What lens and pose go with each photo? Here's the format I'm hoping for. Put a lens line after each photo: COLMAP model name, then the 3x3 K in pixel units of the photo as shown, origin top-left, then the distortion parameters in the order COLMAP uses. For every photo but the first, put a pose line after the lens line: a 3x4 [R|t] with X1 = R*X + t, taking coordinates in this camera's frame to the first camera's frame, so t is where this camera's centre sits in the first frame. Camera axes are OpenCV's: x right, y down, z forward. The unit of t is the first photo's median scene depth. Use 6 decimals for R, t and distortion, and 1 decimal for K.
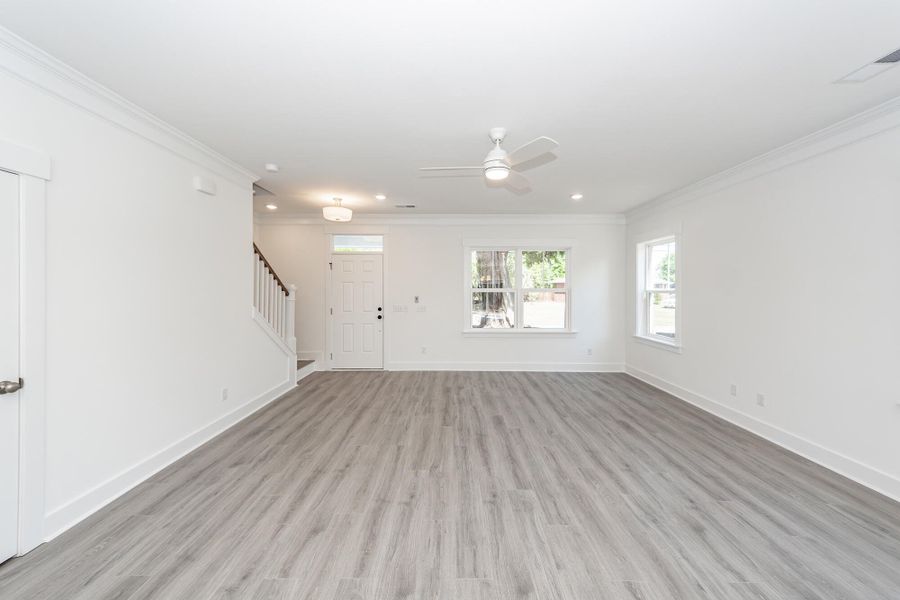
lens RADIAL K [[322.8, 0, 450.0], [0, 322.8, 300.0], [0, 0, 1]] dist [0.010921, -0.000013]
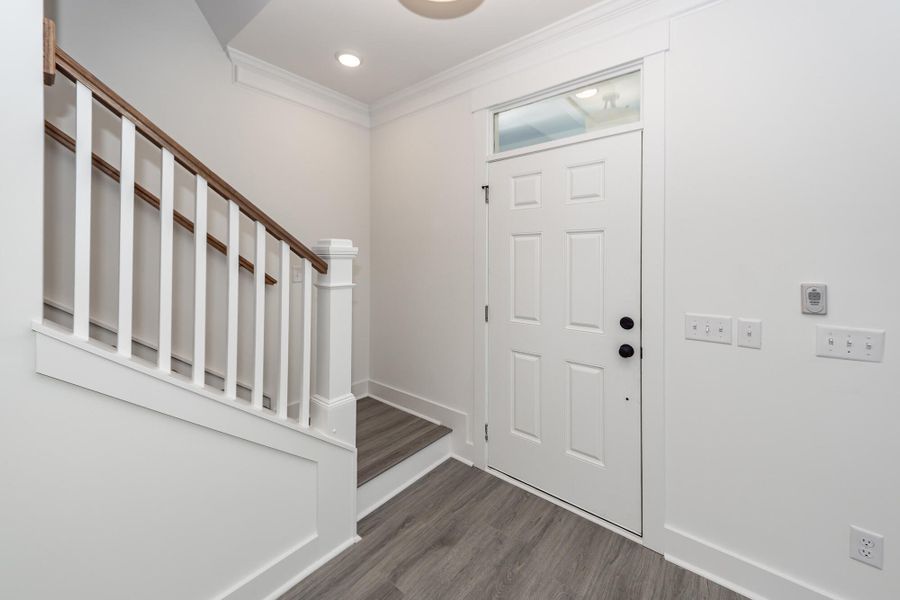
lens RADIAL K [[356.8, 0, 440.8], [0, 356.8, 260.9], [0, 0, 1]] dist [0.013970, -0.000722]
pose [[0.756127, 0.008379, -0.654371, -0.302462], [-0.025947, 0.999516, -0.017183, -0.038616], [0.653910, 0.029971, 0.755978, 1.463578]]
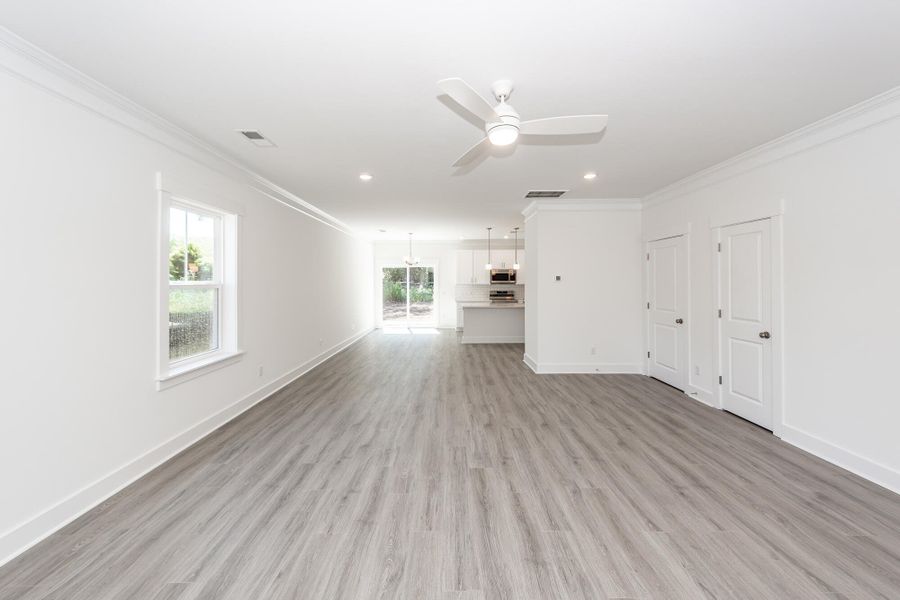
lens RADIAL K [[339.3, 0, 450.9], [0, 339.3, 281.5], [0, 0, 1]] dist [0.021361, -0.006651]
pose [[-0.999934, 0.001926, -0.011347, 0.299103], [0.001549, 0.999449, 0.033143, -0.068481], [0.011404, 0.033124, -0.999386, 1.927966]]
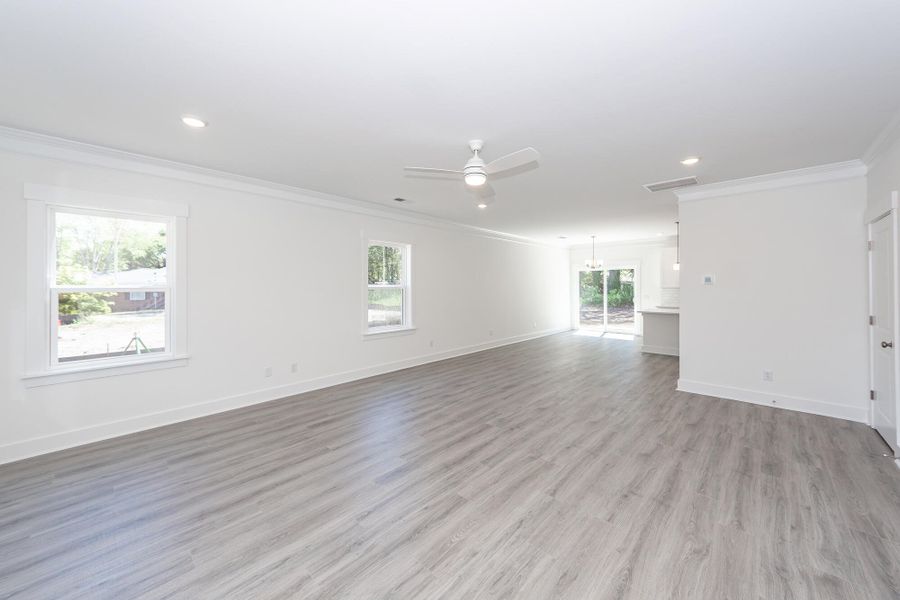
lens RADIAL K [[339.3, 0, 450.9], [0, 339.3, 281.5], [0, 0, 1]] dist [0.021361, -0.006651]
pose [[-0.733420, 0.010668, 0.679692, -0.613429], [0.025497, 0.999605, 0.011824, -0.063233], [-0.679297, 0.026002, -0.733402, 2.006332]]
